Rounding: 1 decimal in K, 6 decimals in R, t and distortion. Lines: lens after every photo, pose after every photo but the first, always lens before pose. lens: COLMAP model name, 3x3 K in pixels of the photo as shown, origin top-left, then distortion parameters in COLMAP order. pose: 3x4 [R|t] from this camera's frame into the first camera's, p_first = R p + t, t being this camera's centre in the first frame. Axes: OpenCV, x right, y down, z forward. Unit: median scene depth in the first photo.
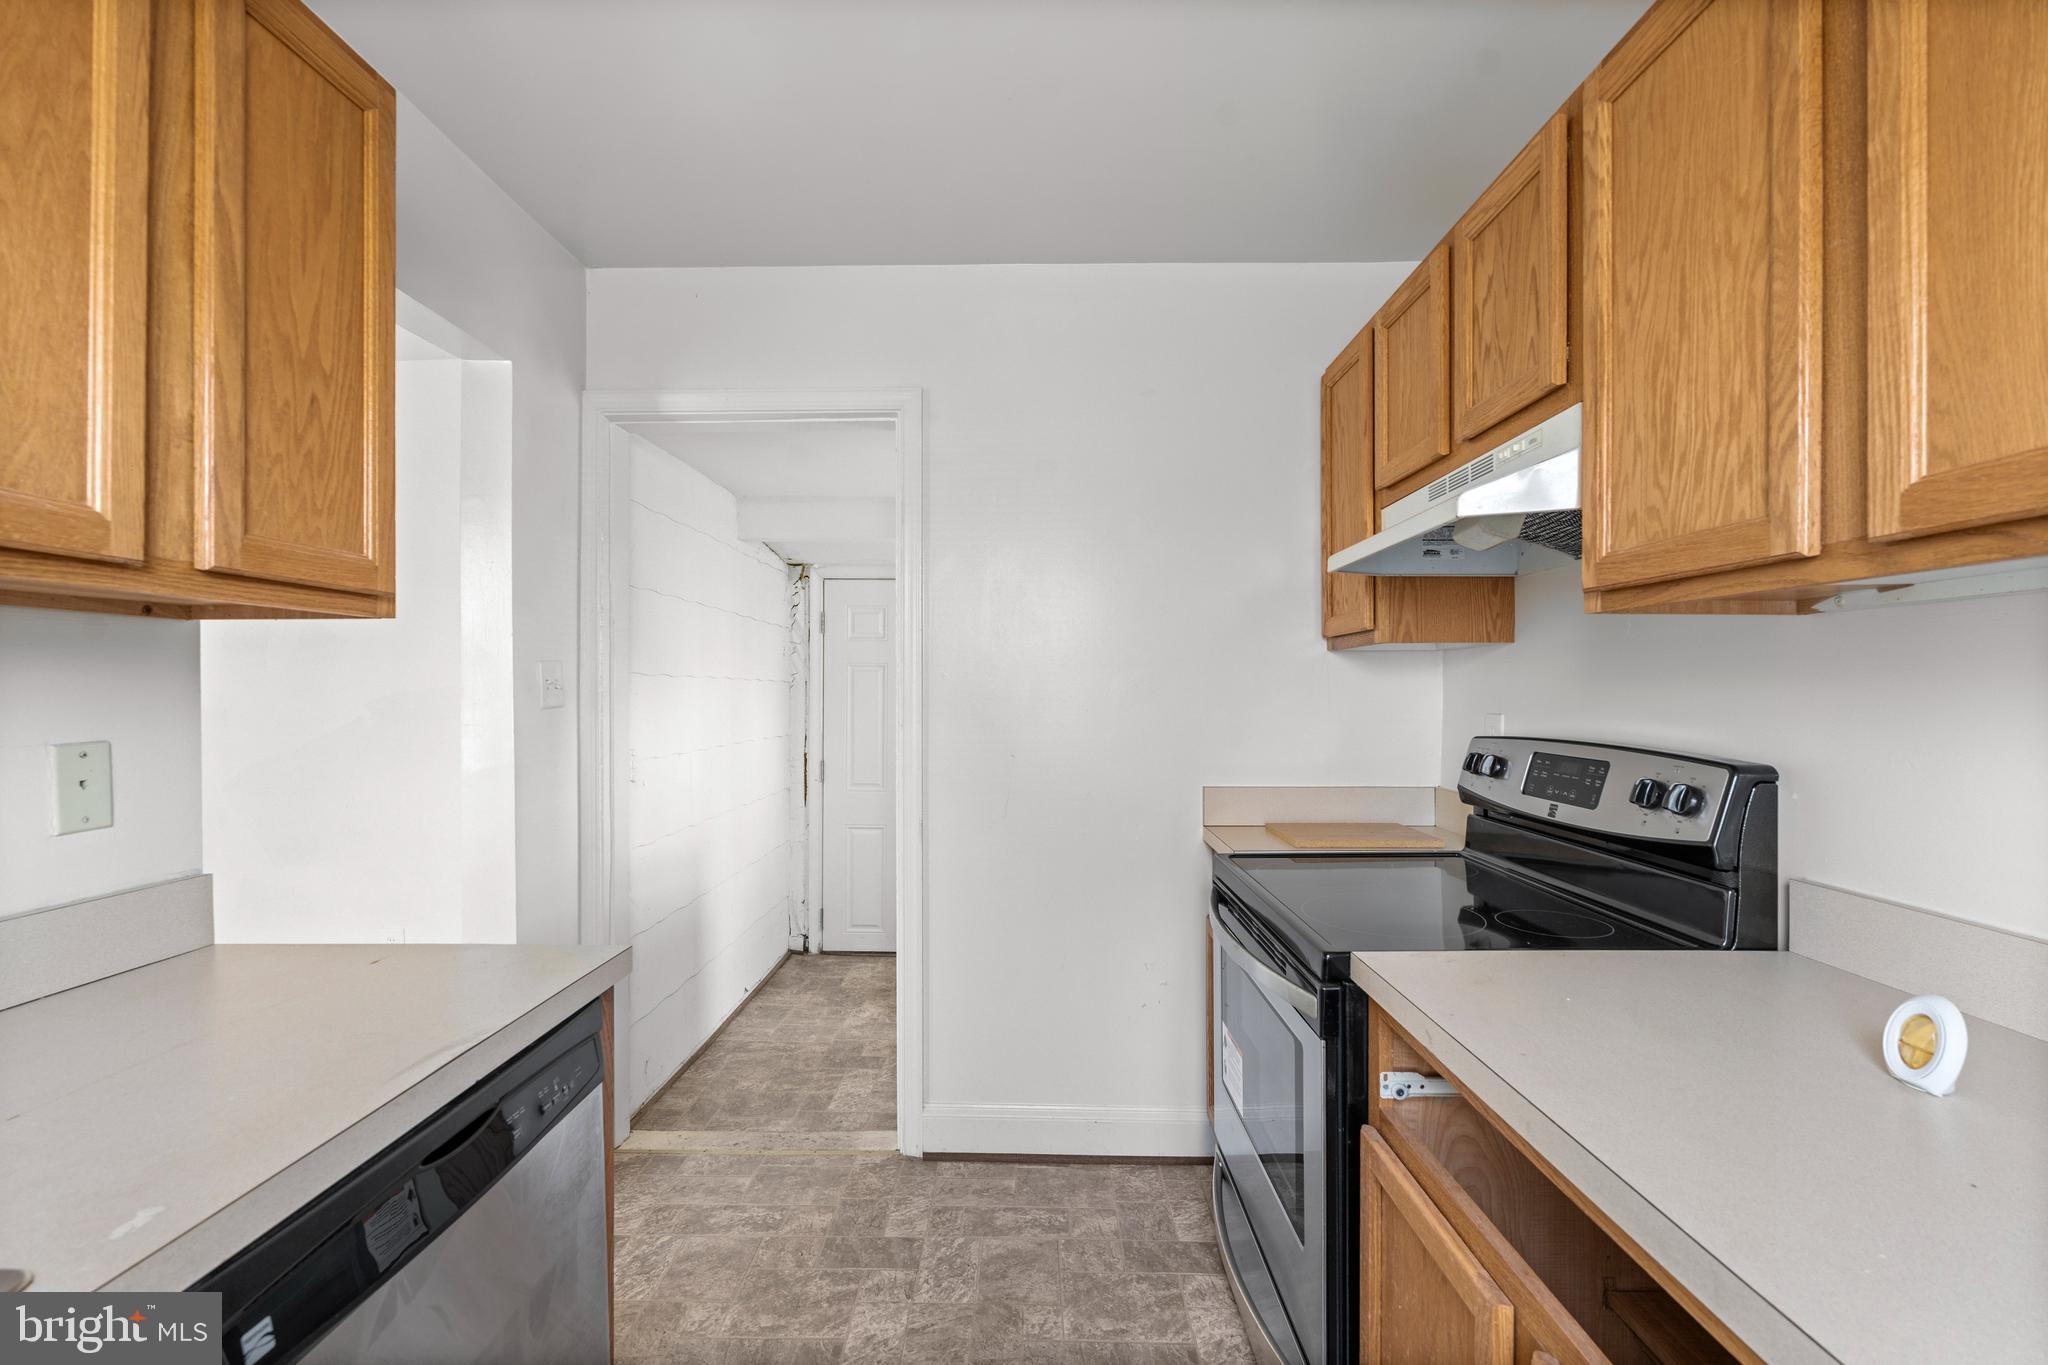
lens RADIAL K [[892.5, 0, 1013.1], [0, 892.5, 684.6], [0, 0, 1]] dist [0.002243, 0.000428]
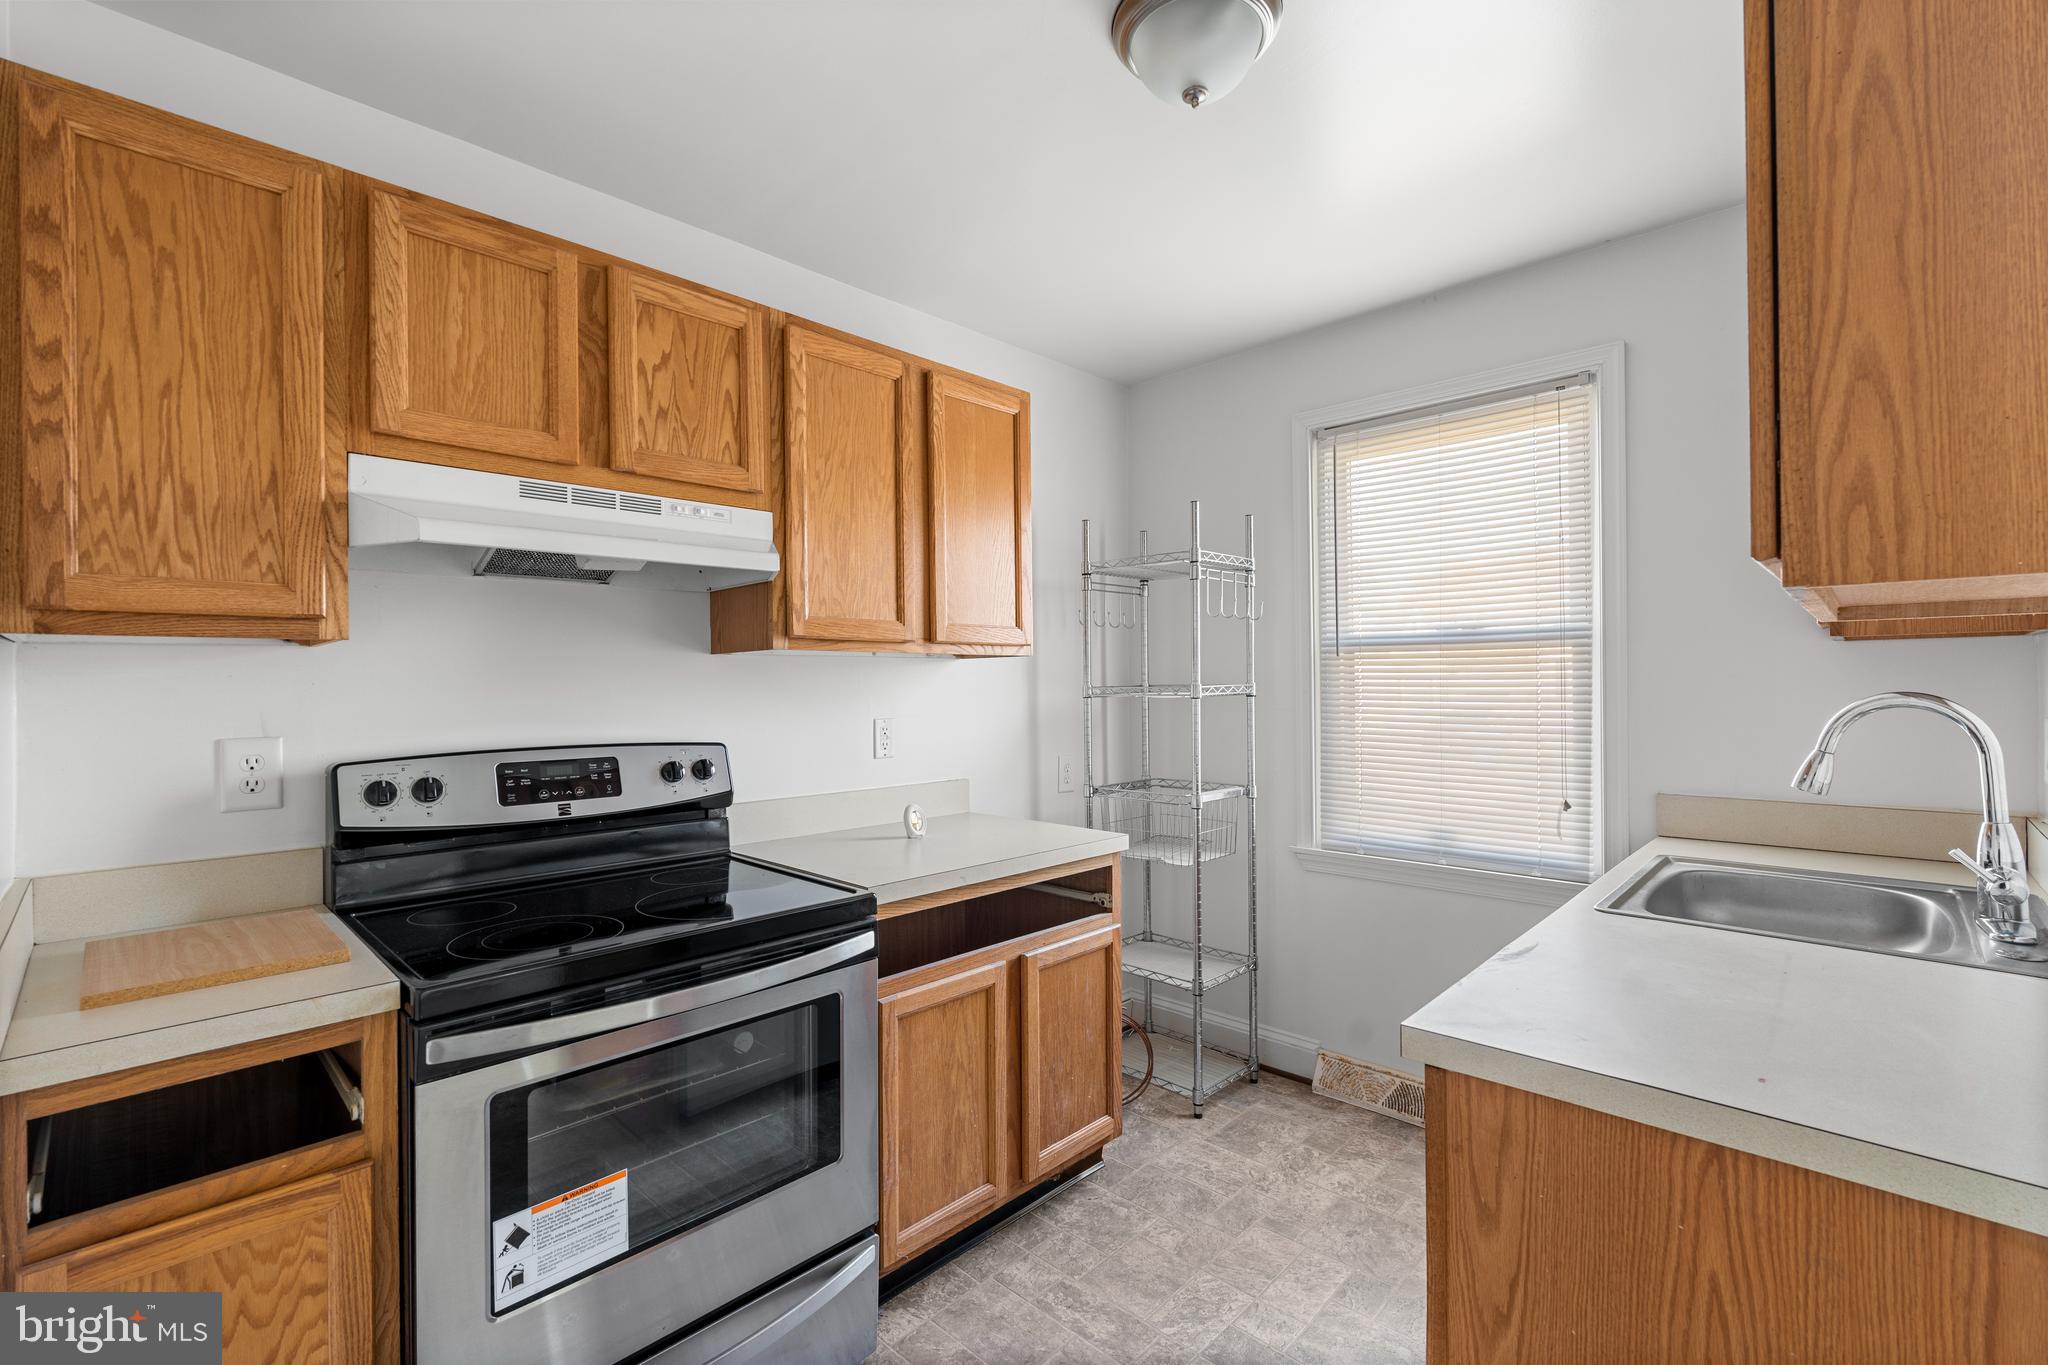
lens RADIAL K [[892.5, 0, 1024.1], [0, 892.5, 685.6], [0, 0, 1]] dist [0.002243, 0.000428]
pose [[-0.736662, 0.001219, 0.676260, -0.814871], [0.004656, 0.999984, 0.003269, -0.020756], [-0.676245, 0.005557, -0.736656, 2.047834]]
